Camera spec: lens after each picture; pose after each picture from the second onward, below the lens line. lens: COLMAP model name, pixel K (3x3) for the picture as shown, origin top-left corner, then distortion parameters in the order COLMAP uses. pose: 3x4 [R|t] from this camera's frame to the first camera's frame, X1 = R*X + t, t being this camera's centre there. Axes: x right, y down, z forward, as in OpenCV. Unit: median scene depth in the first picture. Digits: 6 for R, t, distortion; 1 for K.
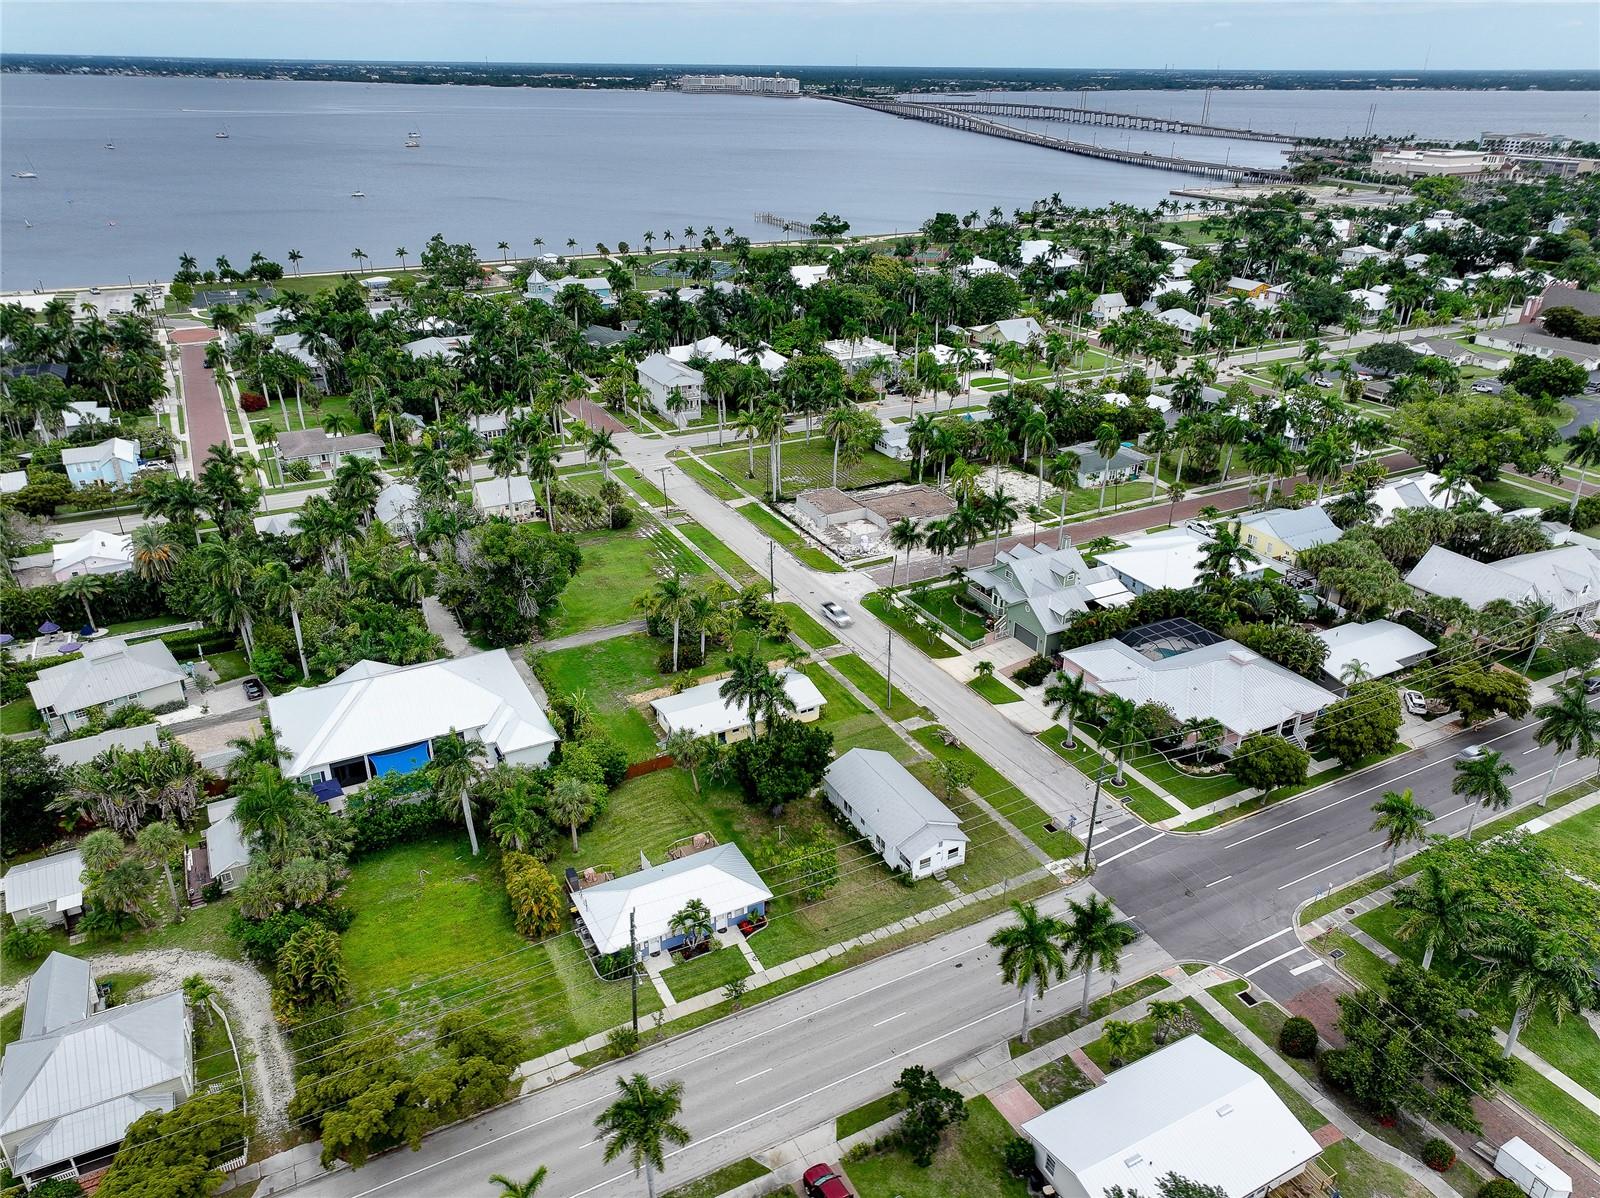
lens RADIAL K [[1121.0, 0, 808.2], [0, 1121.0, 603.2], [0, 0, 1]] dist [-0.005426, 0.022167]
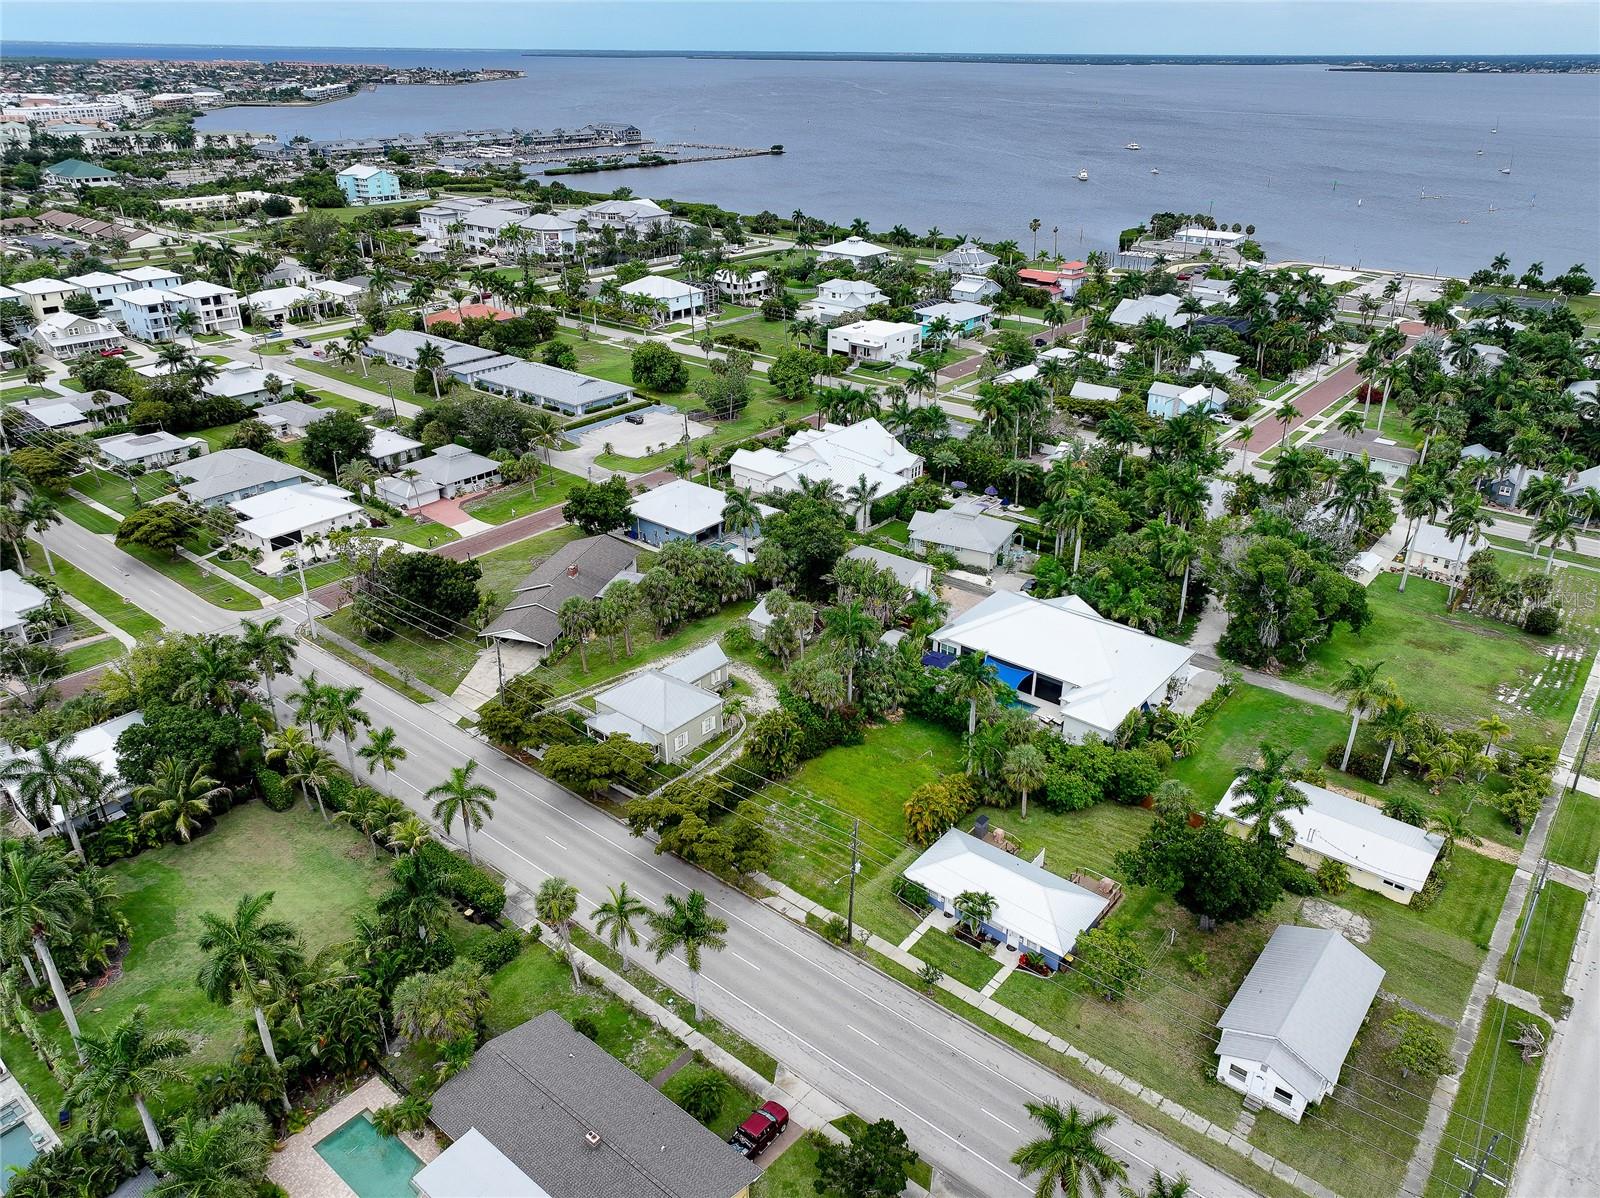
lens RADIAL K [[1121.0, 0, 807.6], [0, 1121.0, 599.2], [0, 0, 1]] dist [-0.005426, 0.022167]
pose [[0.387433, 0.399987, -0.830606, 0.344690], [-0.403223, 0.883746, 0.237495, -0.083807], [0.829040, 0.242906, 0.503676, 0.192737]]
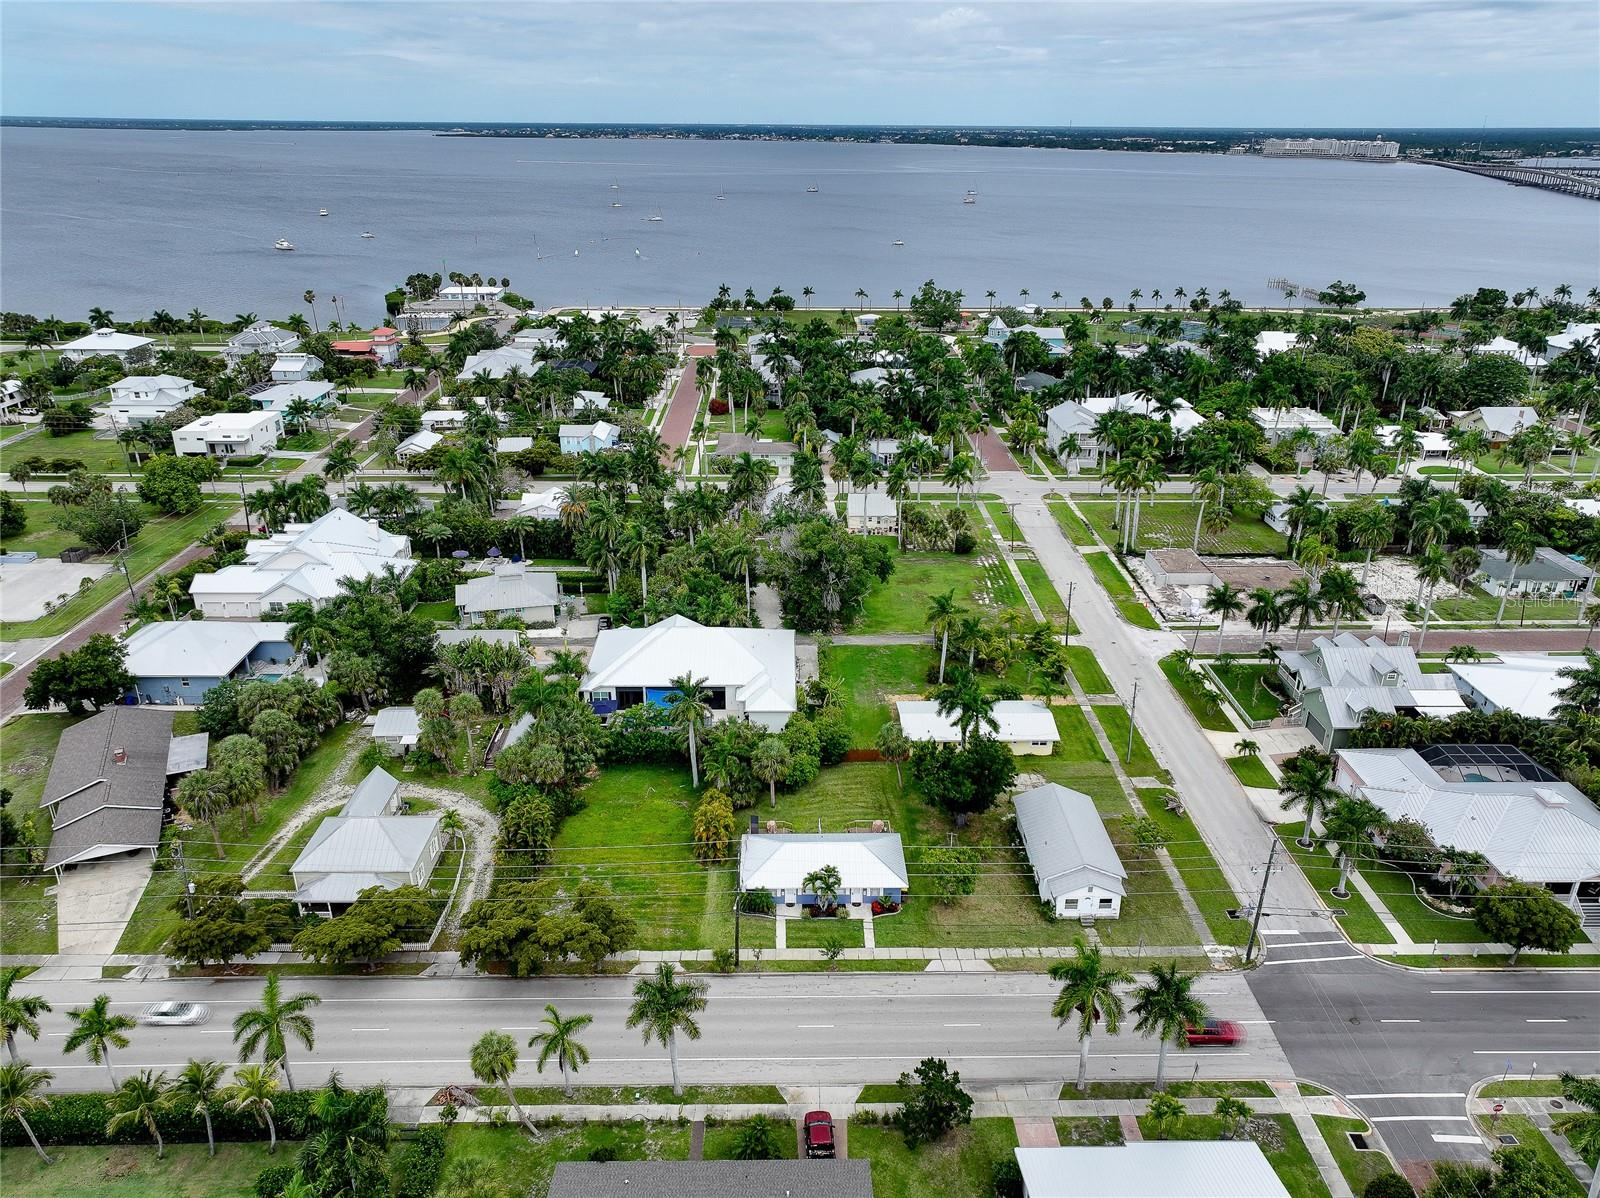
lens RADIAL K [[1121.0, 0, 807.6], [0, 1121.0, 603.6], [0, 0, 1]] dist [-0.005426, 0.022167]
pose [[0.891348, 0.175536, -0.417955, 0.181134], [-0.195079, 0.980779, -0.004117, 0.014225], [0.409199, 0.085204, 0.908458, -0.014305]]
